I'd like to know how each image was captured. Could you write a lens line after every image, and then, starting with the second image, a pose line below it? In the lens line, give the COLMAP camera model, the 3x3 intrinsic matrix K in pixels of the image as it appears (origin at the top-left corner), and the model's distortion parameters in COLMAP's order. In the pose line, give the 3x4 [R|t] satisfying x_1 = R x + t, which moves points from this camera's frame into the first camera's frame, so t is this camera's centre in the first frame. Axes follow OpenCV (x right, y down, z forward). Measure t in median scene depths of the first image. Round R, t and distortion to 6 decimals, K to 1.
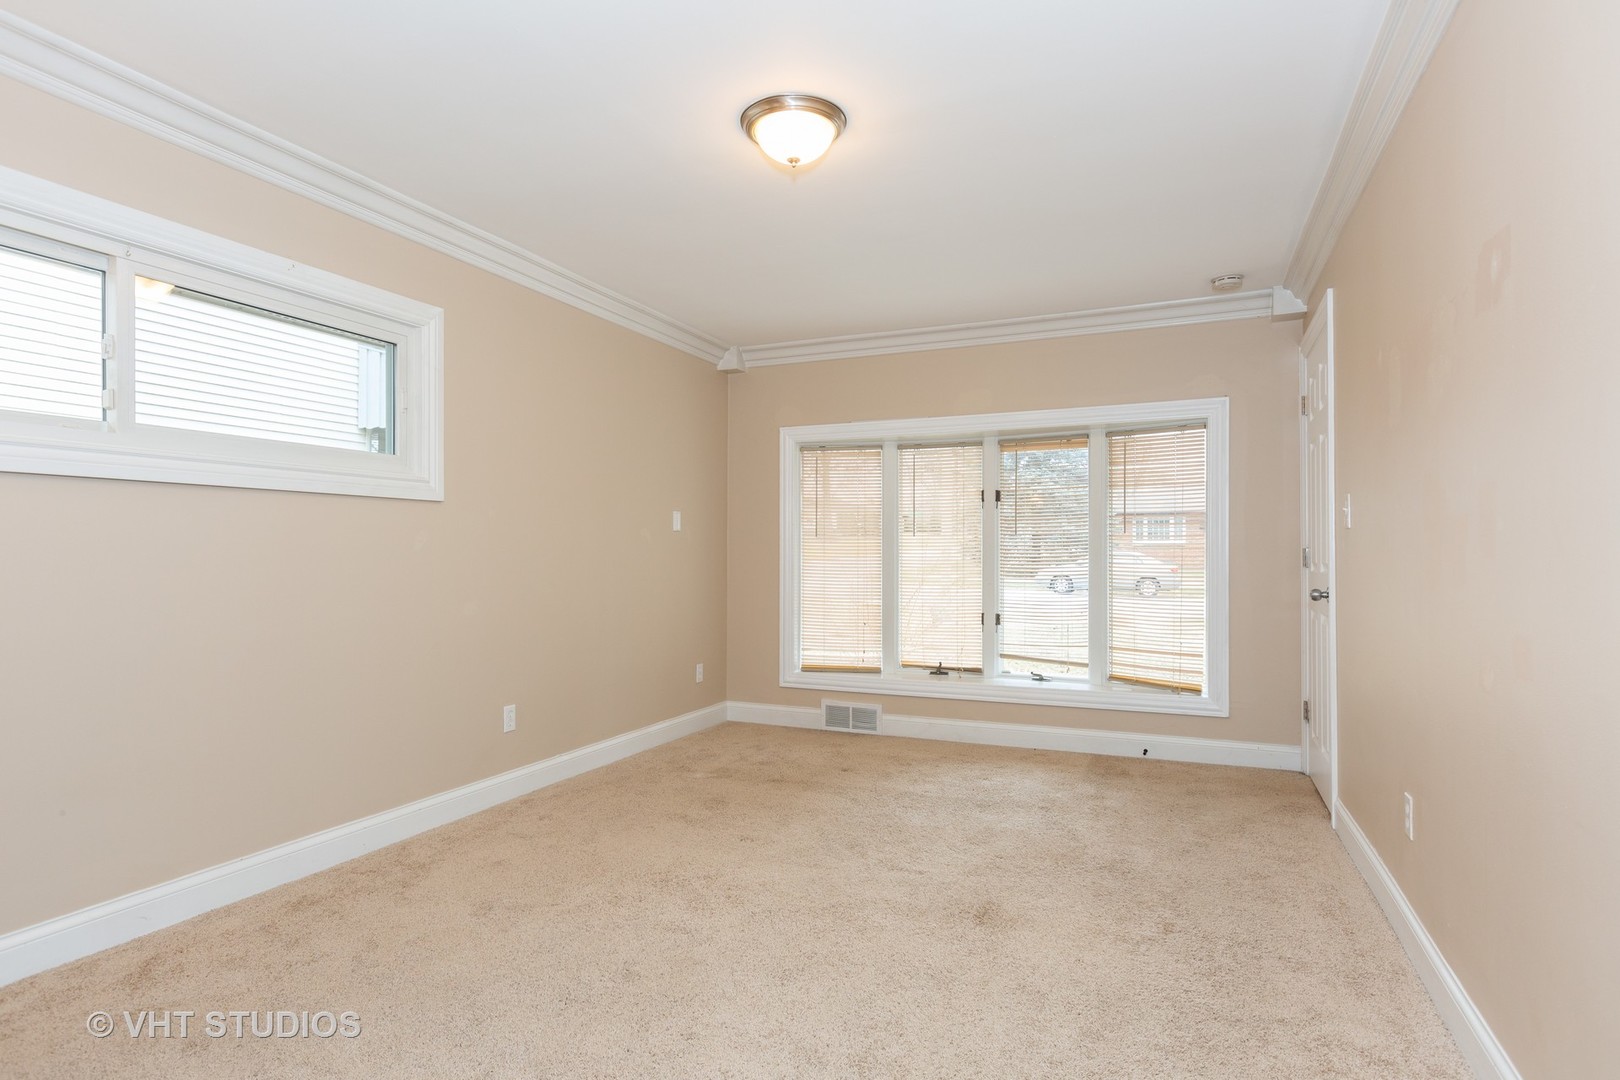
lens RADIAL K [[853.8, 0, 808.9], [0, 853.8, 538.6], [0, 0, 1]] dist [0.002001, 0.000000]
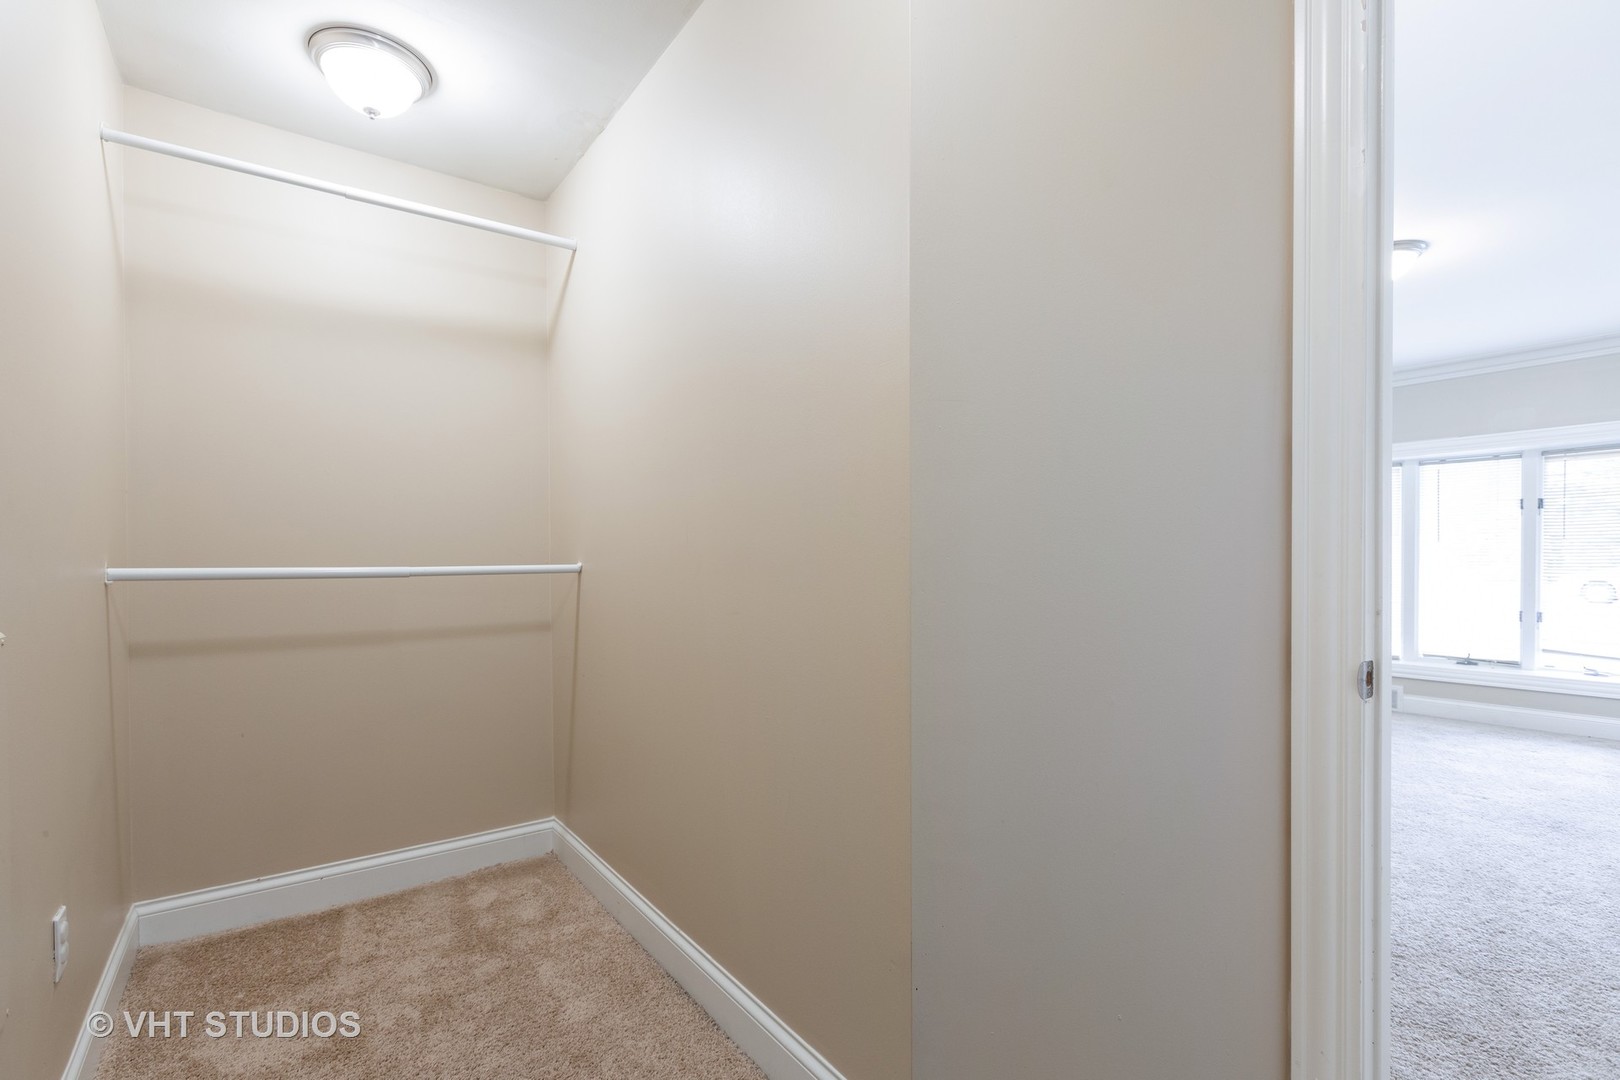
lens RADIAL K [[736.1, 0, 809.4], [0, 736.1, 553.9], [0, 0, 1]] dist [-0.002851, 0.000410]
pose [[0.862607, -0.000525, -0.505875, -0.108456], [0.008083, 0.999886, 0.012744, -0.005970], [0.505810, -0.015082, 0.862513, -0.278778]]
